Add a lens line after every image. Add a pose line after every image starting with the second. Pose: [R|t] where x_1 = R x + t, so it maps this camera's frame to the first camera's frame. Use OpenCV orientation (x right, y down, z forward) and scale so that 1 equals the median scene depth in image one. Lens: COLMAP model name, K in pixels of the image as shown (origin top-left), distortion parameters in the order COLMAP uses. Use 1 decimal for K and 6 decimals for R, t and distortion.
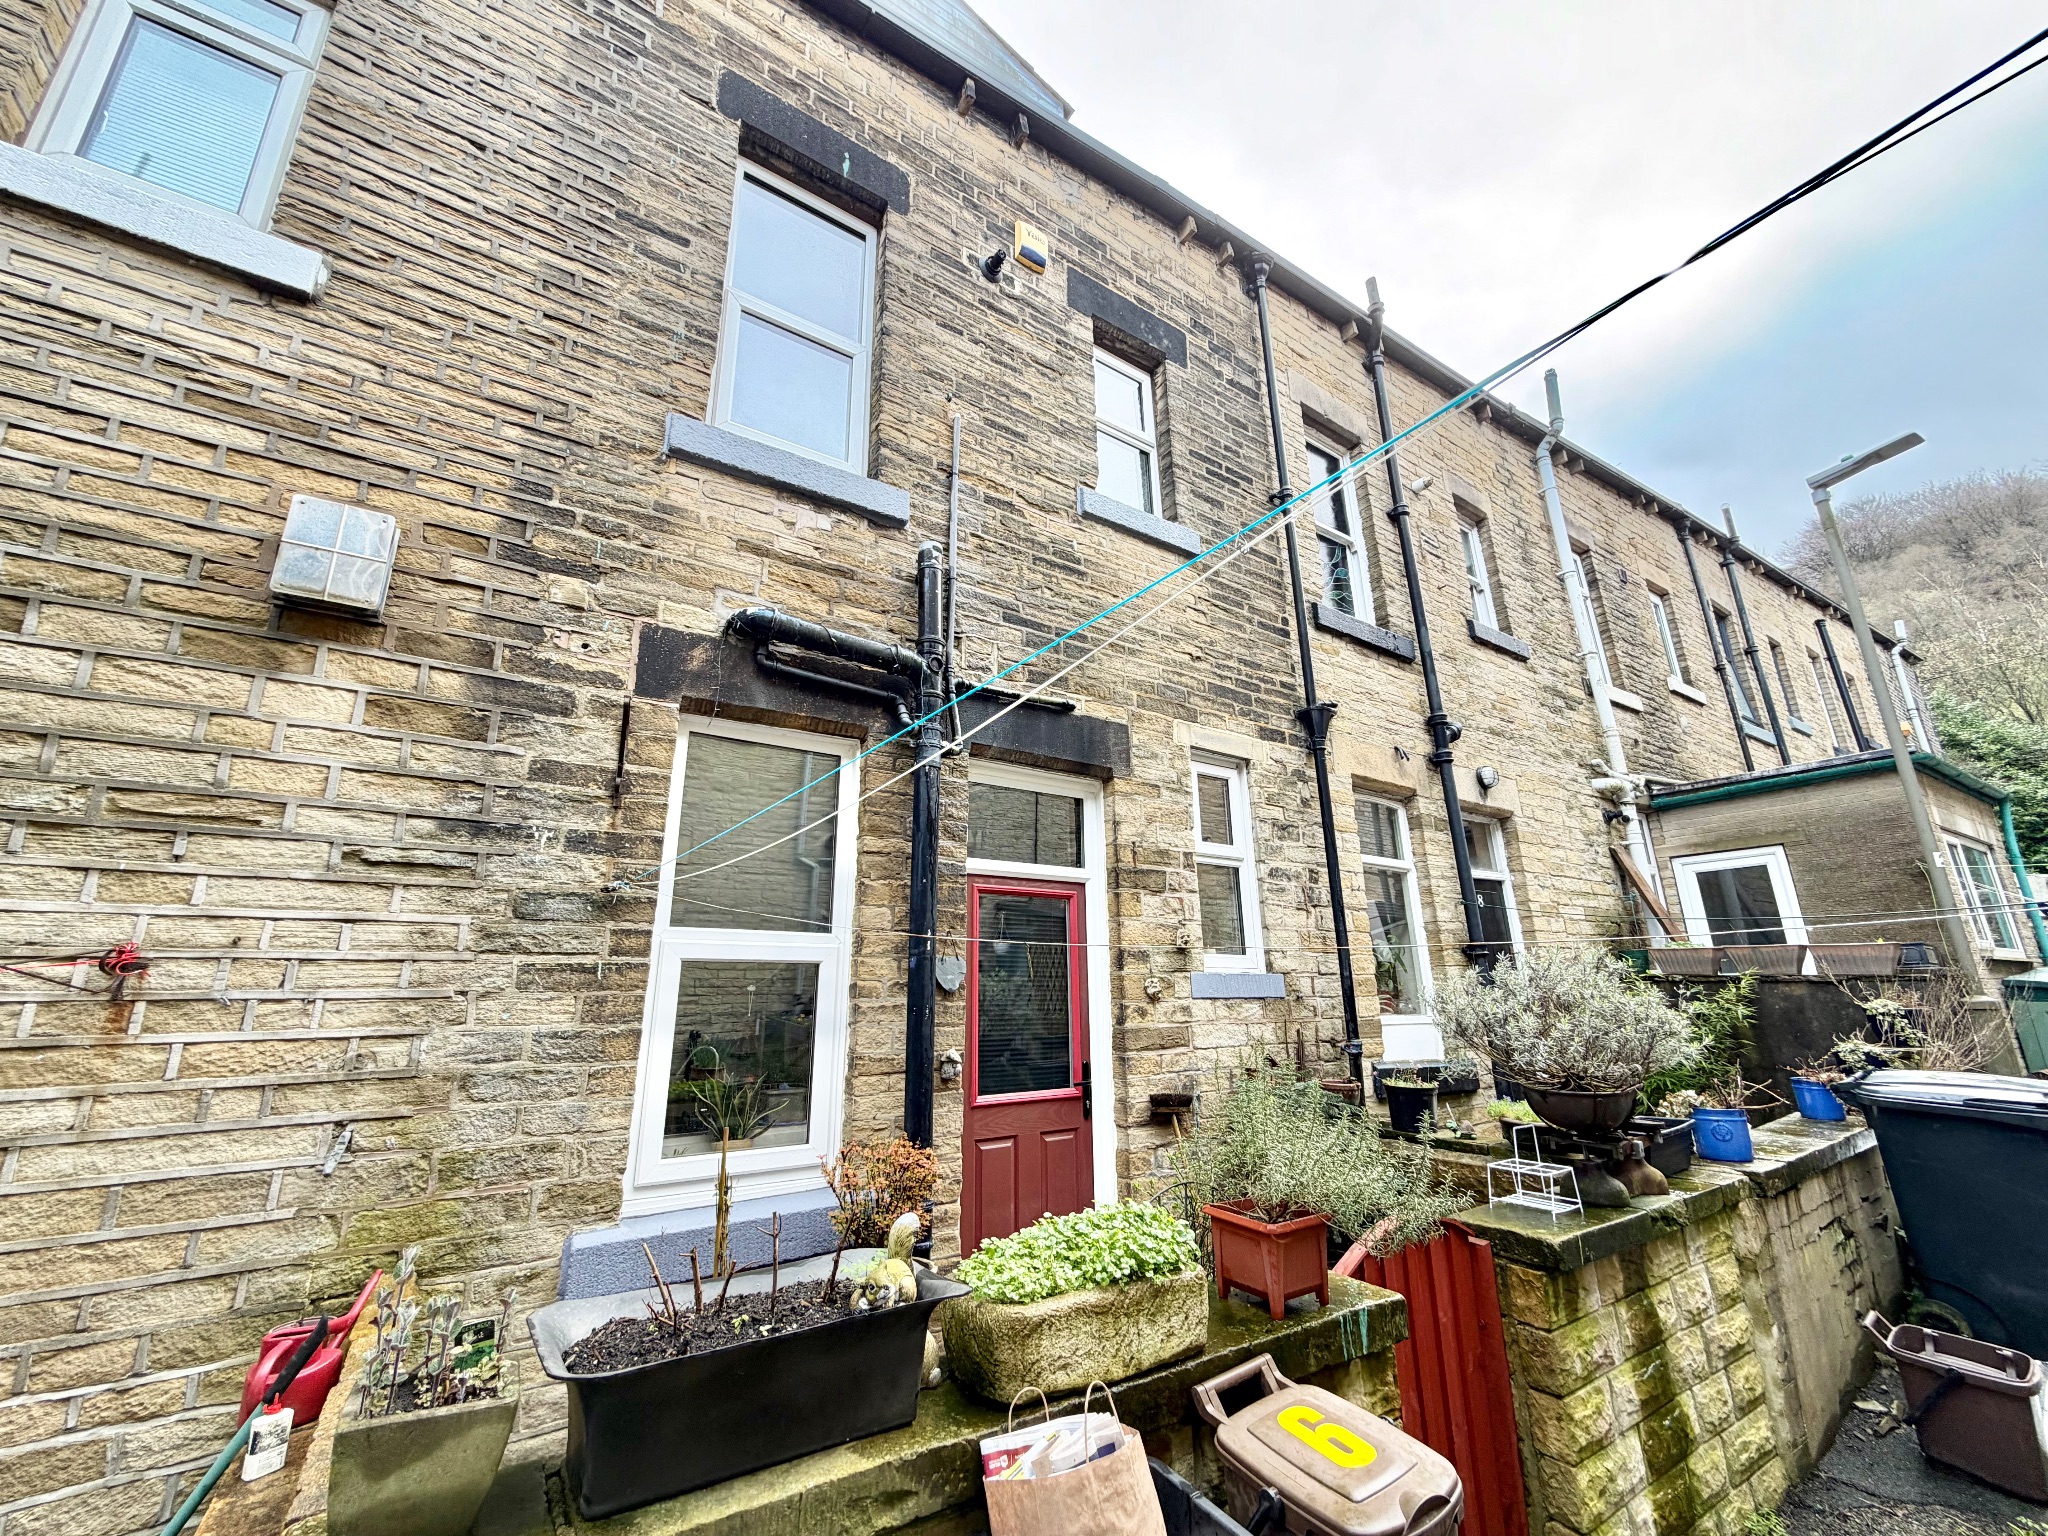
lens RADIAL K [[813.4, 0, 1019.3], [0, 813.4, 769.3], [0, 0, 1]] dist [0.001411, -0.000640]
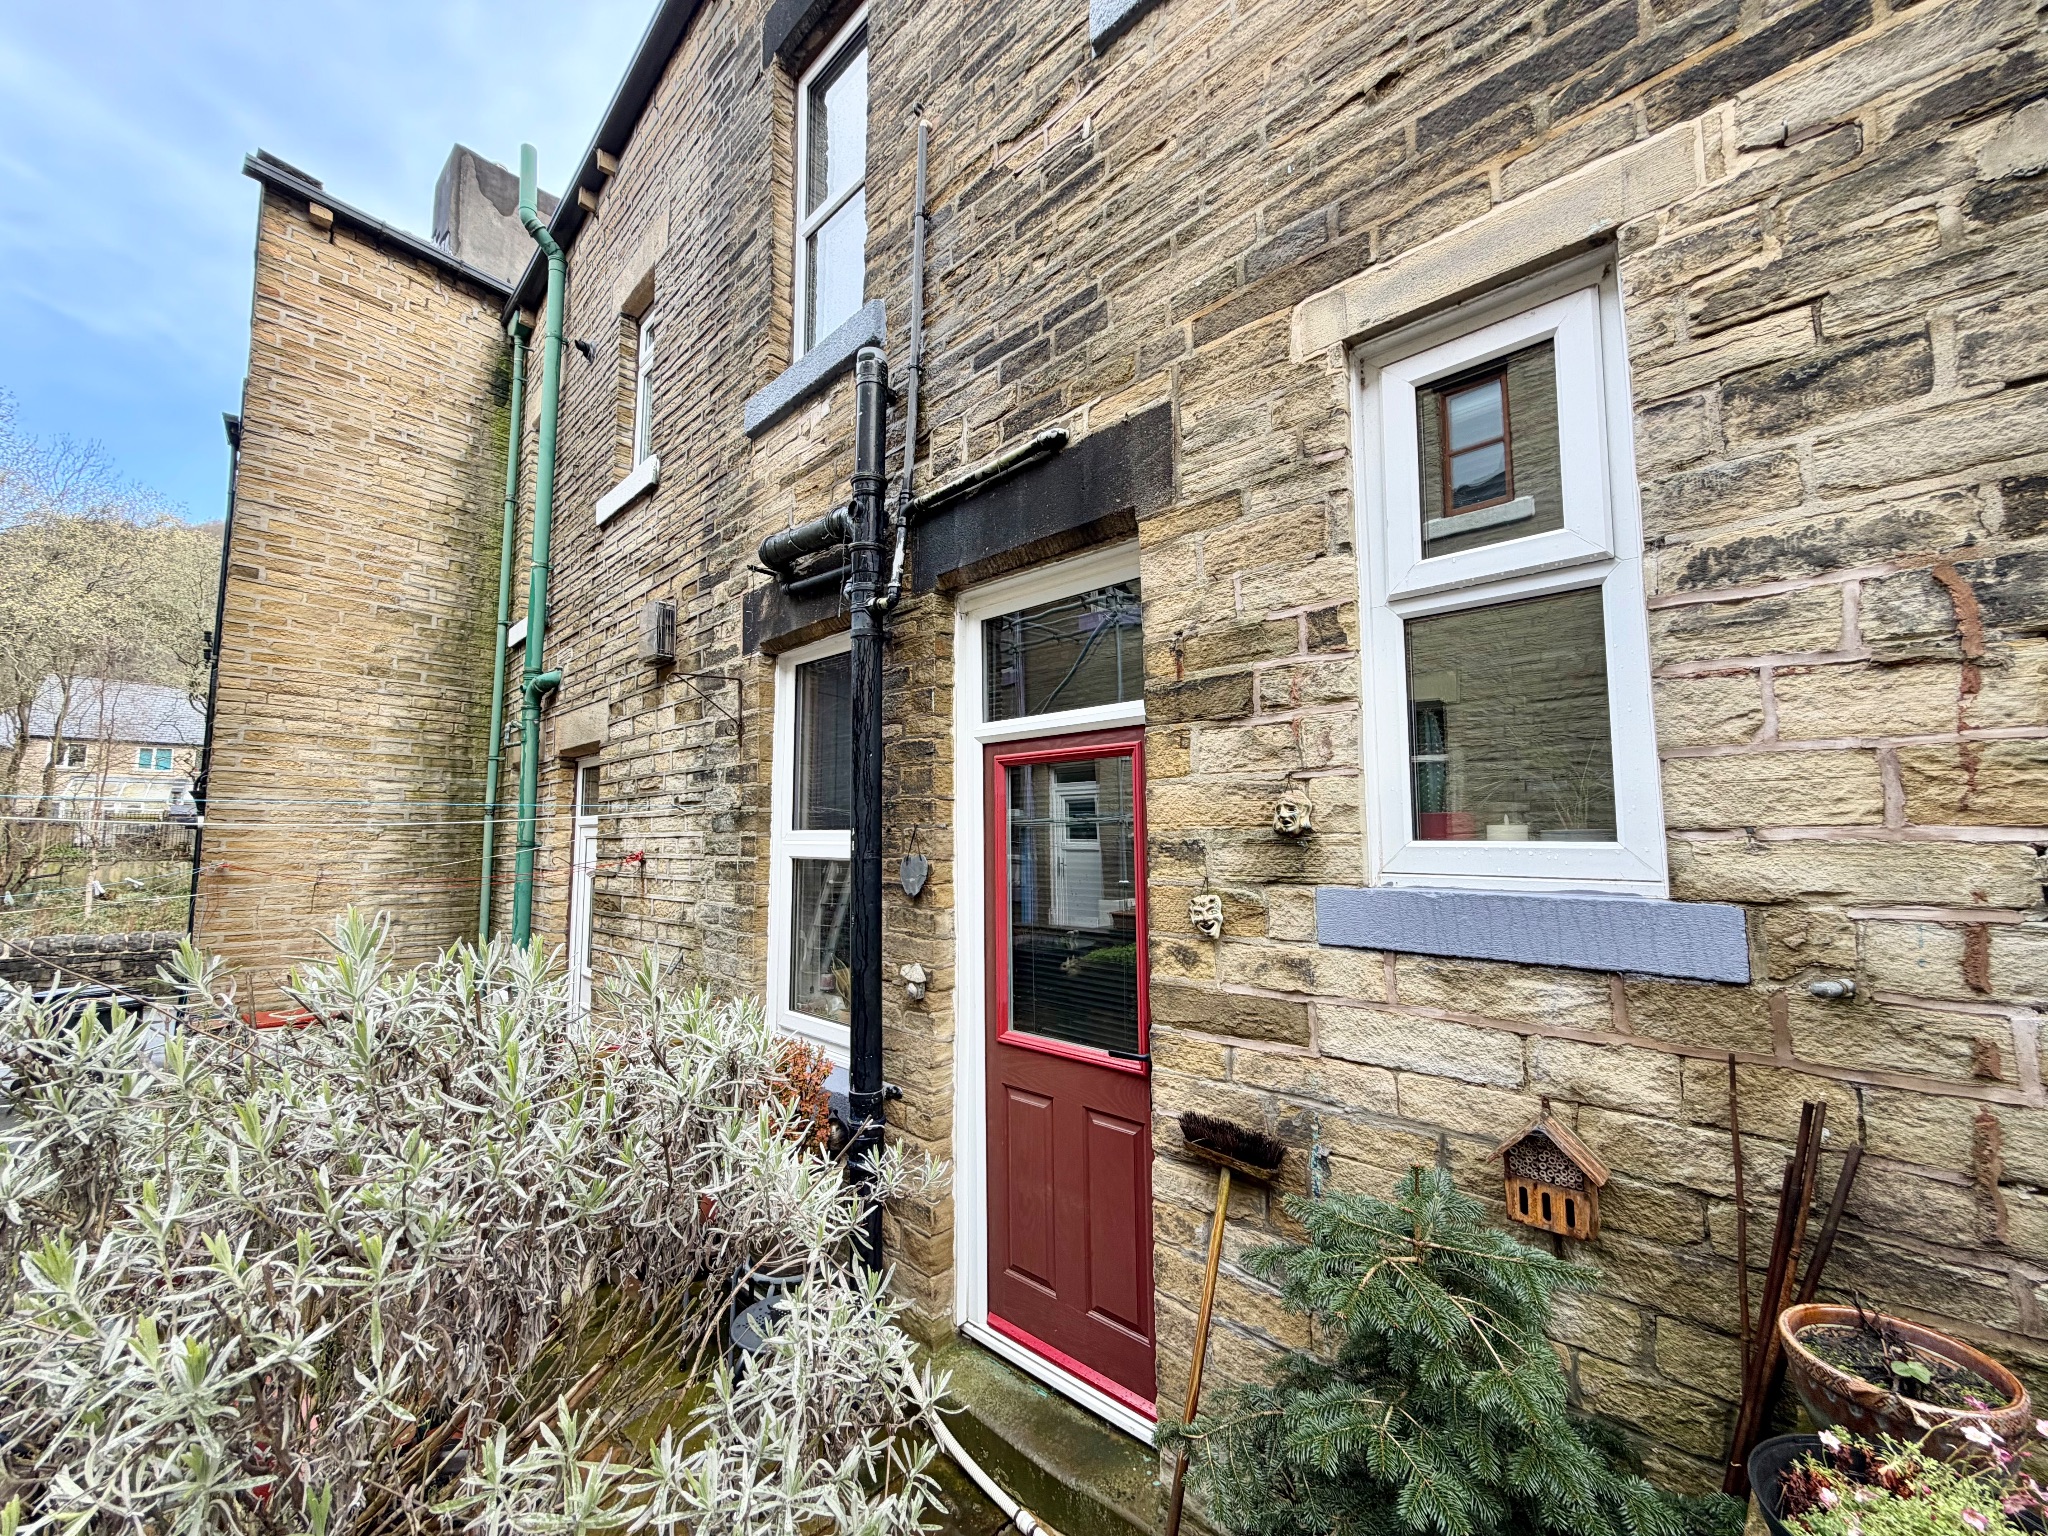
lens RADIAL K [[813.4, 0, 1019.3], [0, 813.4, 769.3], [0, 0, 1]] dist [0.001411, -0.000640]
pose [[0.214330, -0.072534, -0.974064, 0.610126], [0.266626, 0.963711, -0.013095, 0.152848], [0.939667, -0.256904, 0.225892, 0.770706]]
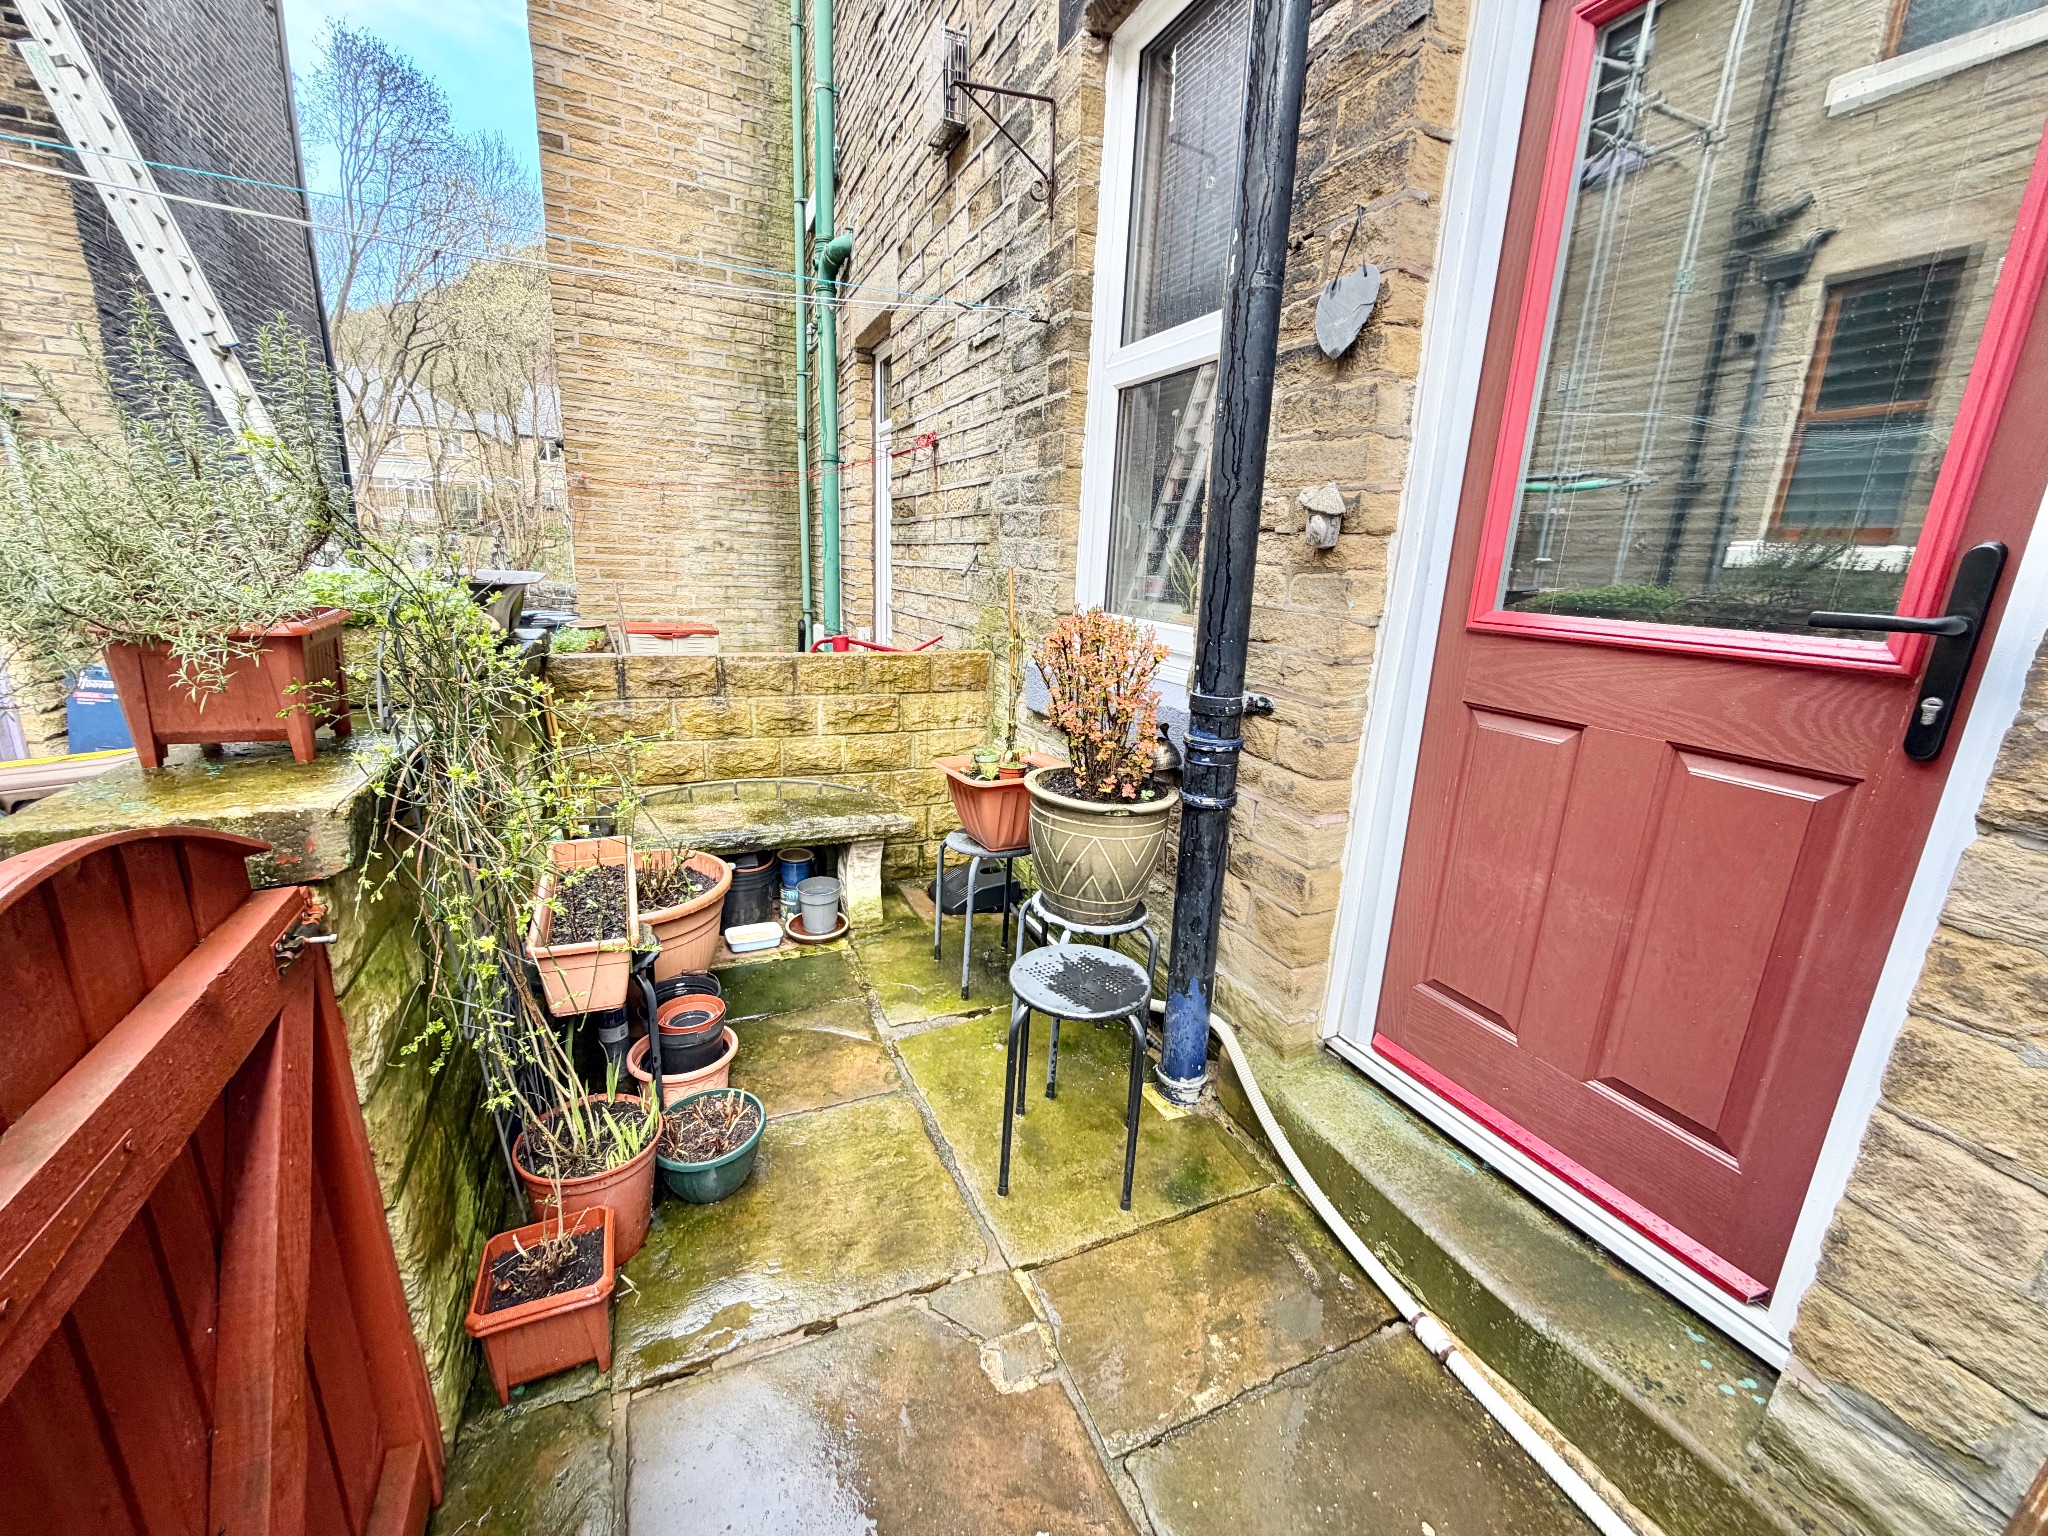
lens RADIAL K [[813.4, 0, 1019.3], [0, 813.4, 769.3], [0, 0, 1]] dist [0.001411, -0.000640]
pose [[-0.158775, 0.257792, -0.953065, 0.346703], [0.230932, 0.948231, 0.218012, 0.284853], [0.959928, -0.185478, -0.210088, 0.718133]]
